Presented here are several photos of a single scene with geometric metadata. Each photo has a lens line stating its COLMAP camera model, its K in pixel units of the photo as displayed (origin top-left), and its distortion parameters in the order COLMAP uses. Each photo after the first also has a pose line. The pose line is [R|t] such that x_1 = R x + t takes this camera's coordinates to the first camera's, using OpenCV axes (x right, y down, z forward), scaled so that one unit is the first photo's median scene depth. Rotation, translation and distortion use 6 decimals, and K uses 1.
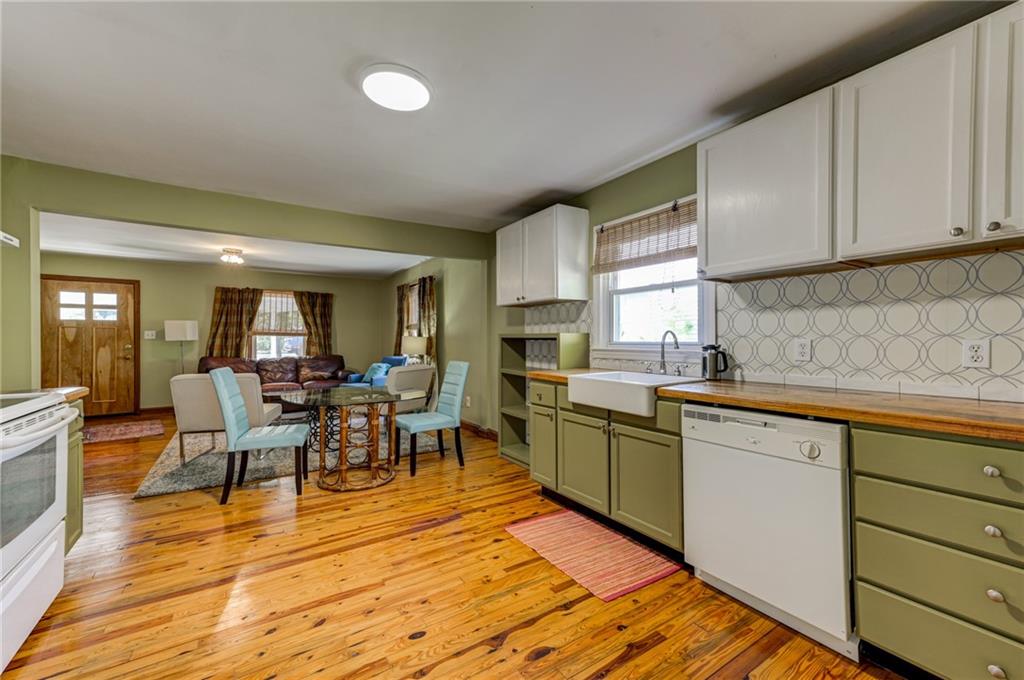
lens RADIAL K [[409.6, 0, 548.5], [0, 409.6, 339.1], [0, 0, 1]] dist [0.022102, 0.000085]
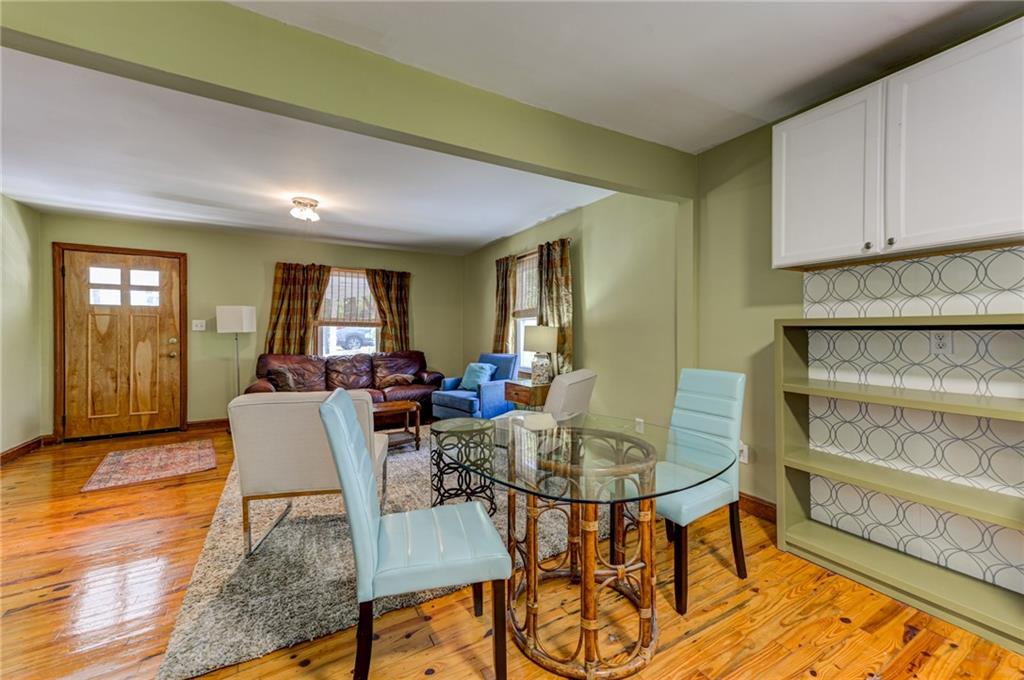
lens RADIAL K [[406.1, 0, 517.7], [0, 406.1, 332.6], [0, 0, 1]] dist [0.022728, 0.000356]
pose [[0.994215, -0.000894, -0.107405, -0.287410], [0.001150, 0.999997, 0.002320, 0.002324], [0.107402, -0.002430, 0.994213, 0.308123]]
